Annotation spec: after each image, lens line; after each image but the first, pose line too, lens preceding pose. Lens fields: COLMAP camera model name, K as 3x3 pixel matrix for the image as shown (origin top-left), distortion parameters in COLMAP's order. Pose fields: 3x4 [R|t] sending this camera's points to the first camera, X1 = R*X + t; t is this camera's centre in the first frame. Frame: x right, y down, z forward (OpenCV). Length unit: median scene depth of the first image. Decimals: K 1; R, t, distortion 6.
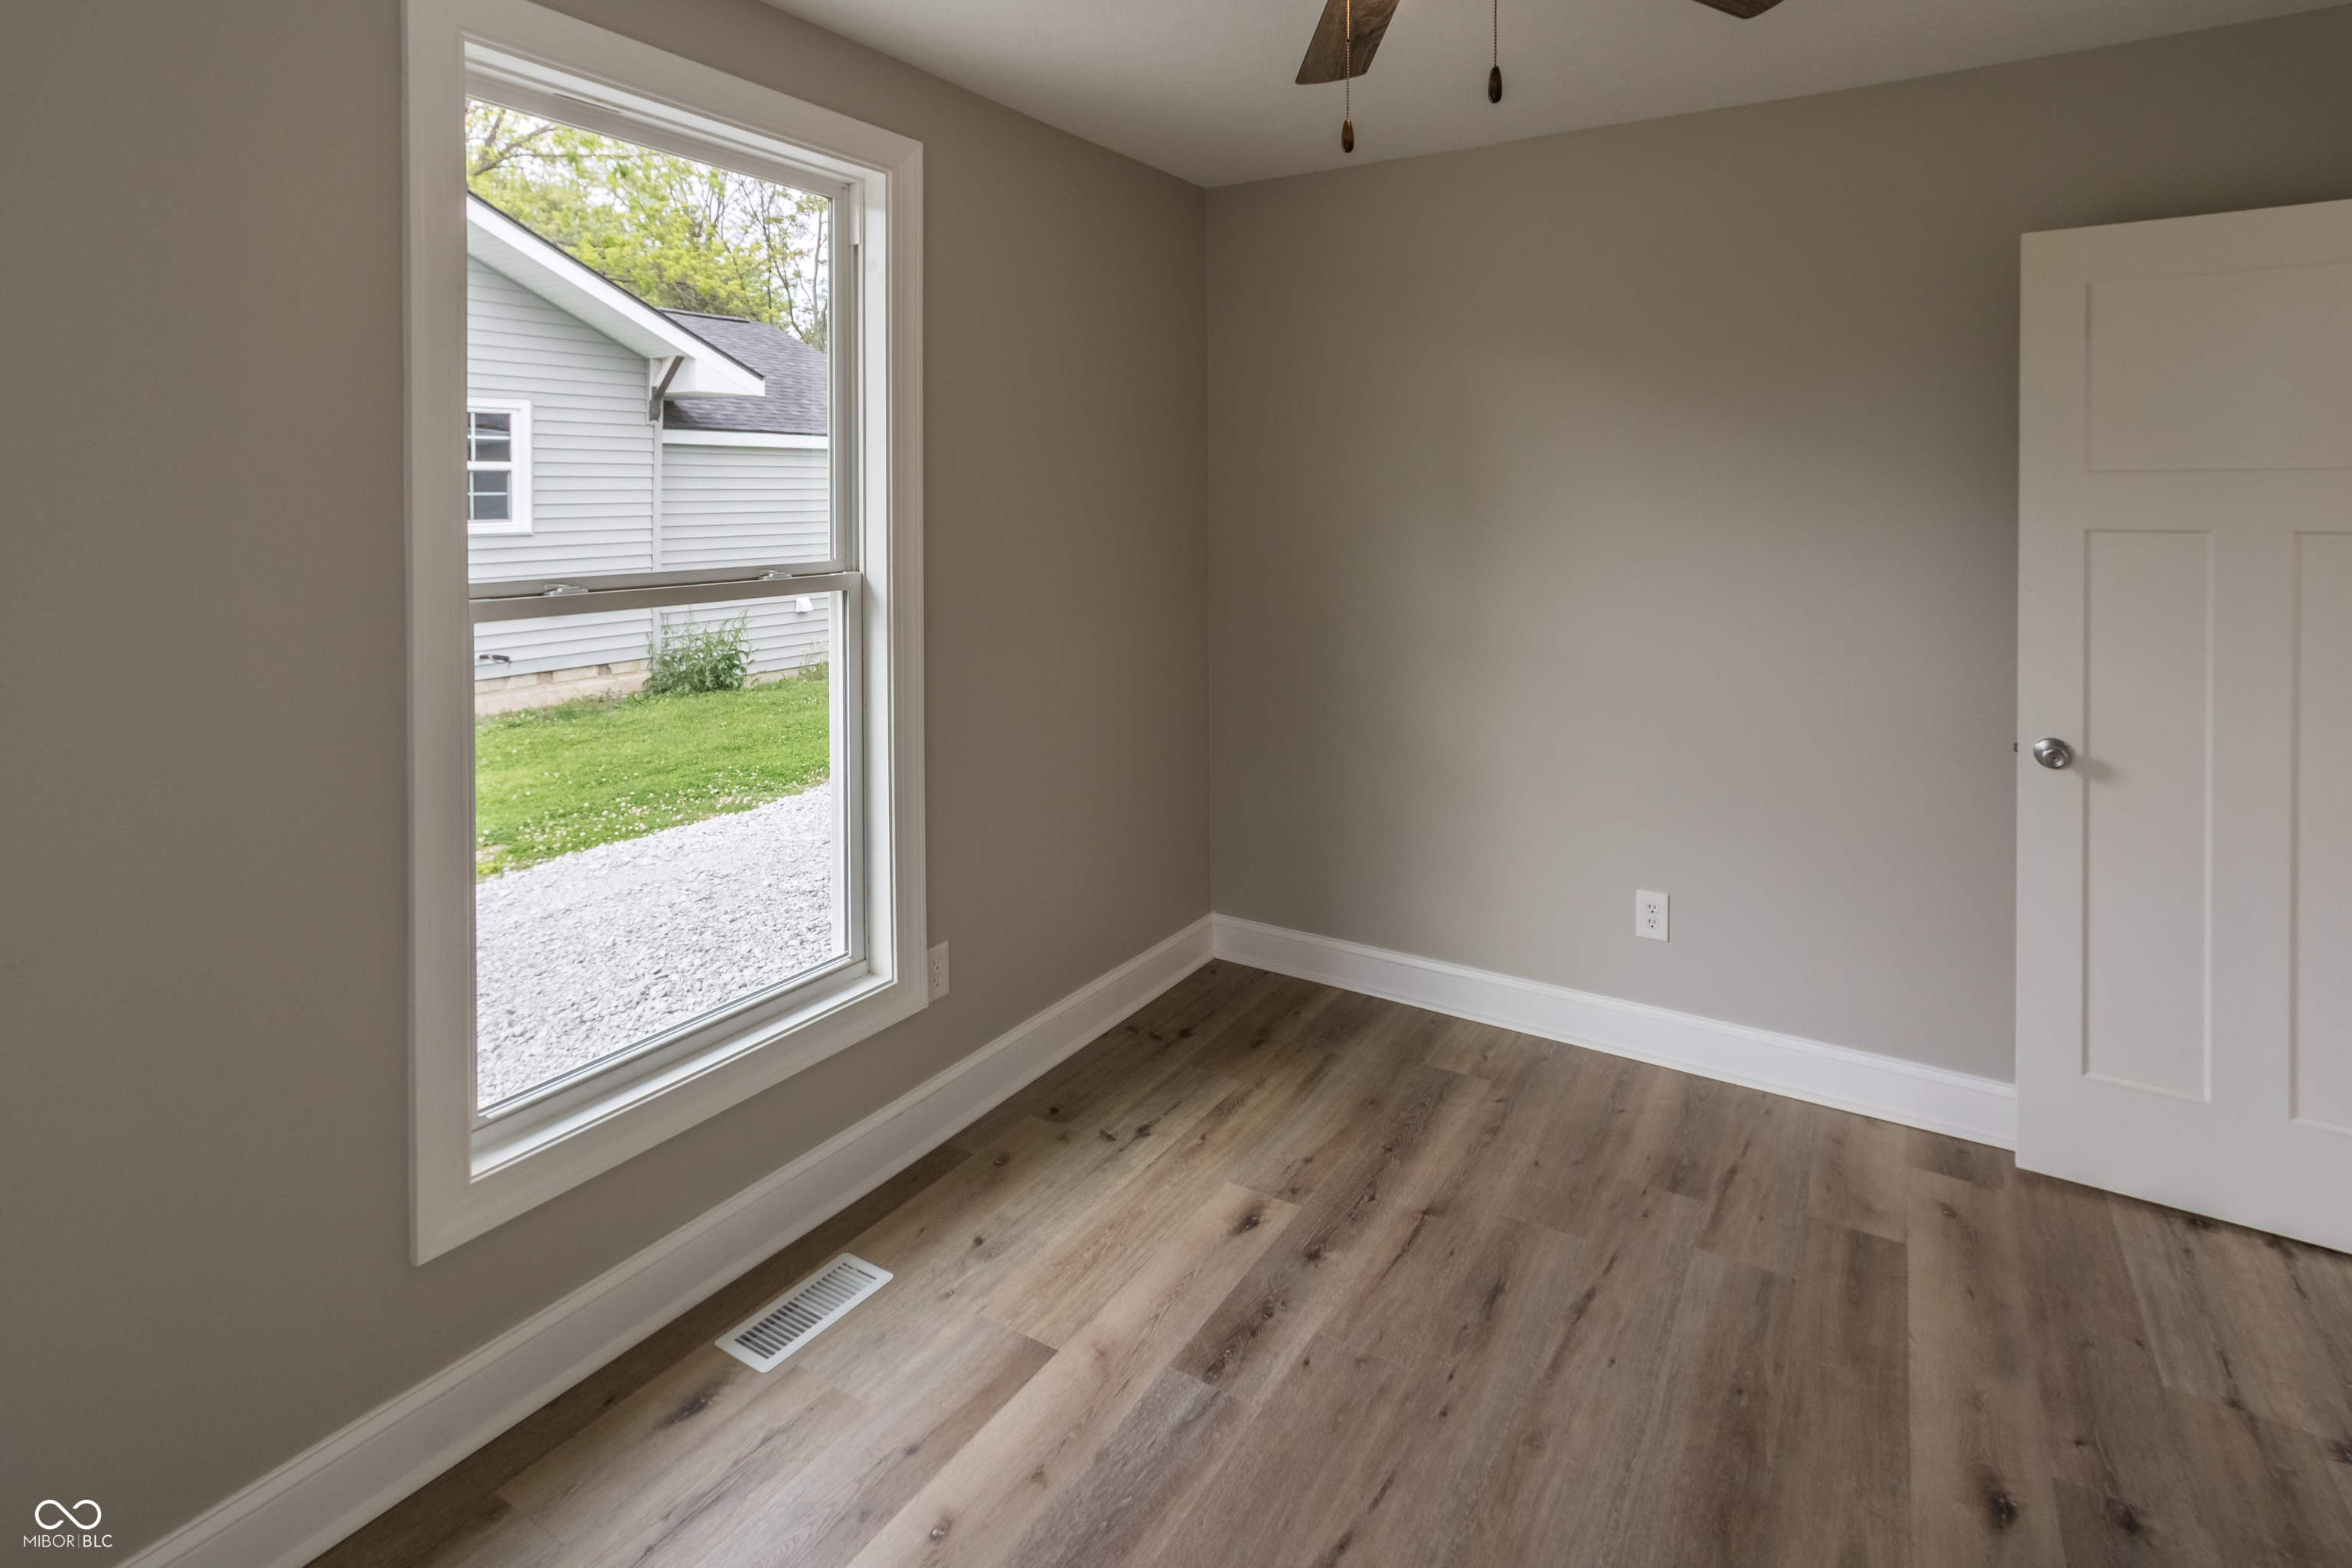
lens RADIAL K [[1163.8, 0, 1176.0], [0, 1163.8, 784.0], [0, 0, 1]] dist [-0.037015, 0.031149]
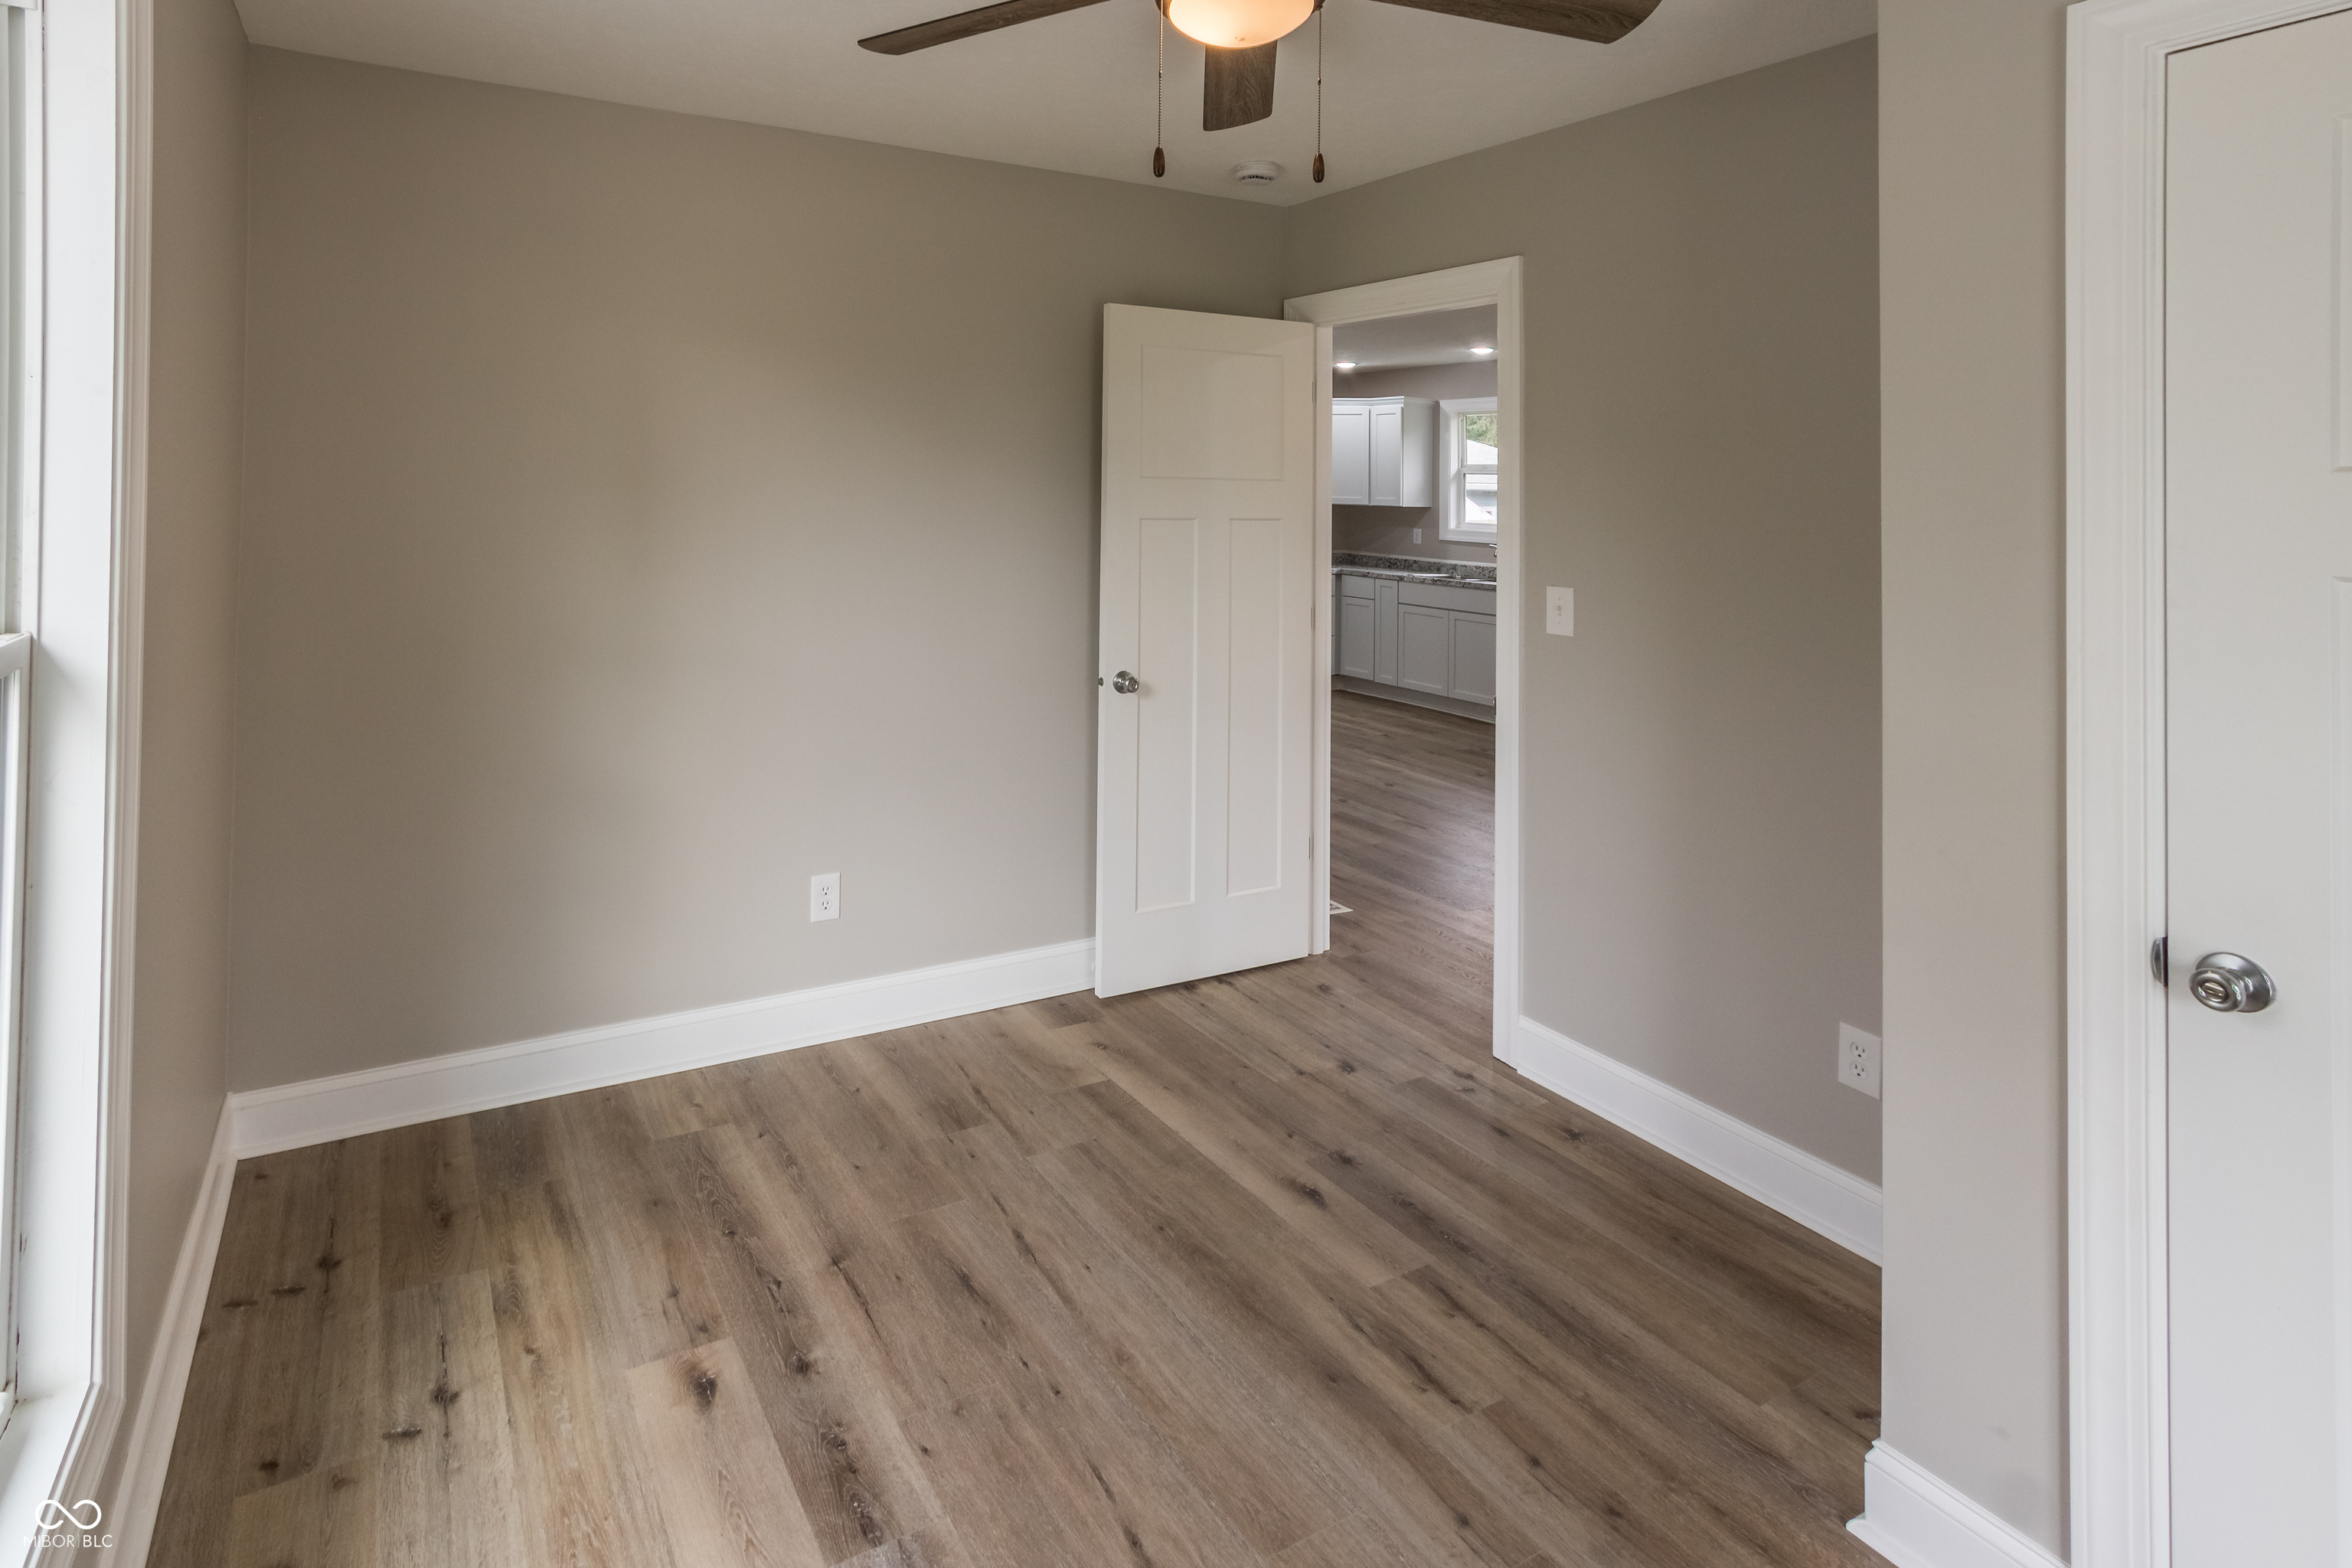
lens RADIAL K [[1186.1, 0, 1176.0], [0, 1186.1, 784.0], [0, 0, 1]] dist [0.000163, 0.001165]
pose [[0.466481, -0.200928, 0.861408, -0.427690], [0.191009, 0.973763, 0.123698, -0.070186], [-0.863661, 0.106834, 0.492621, 0.284126]]
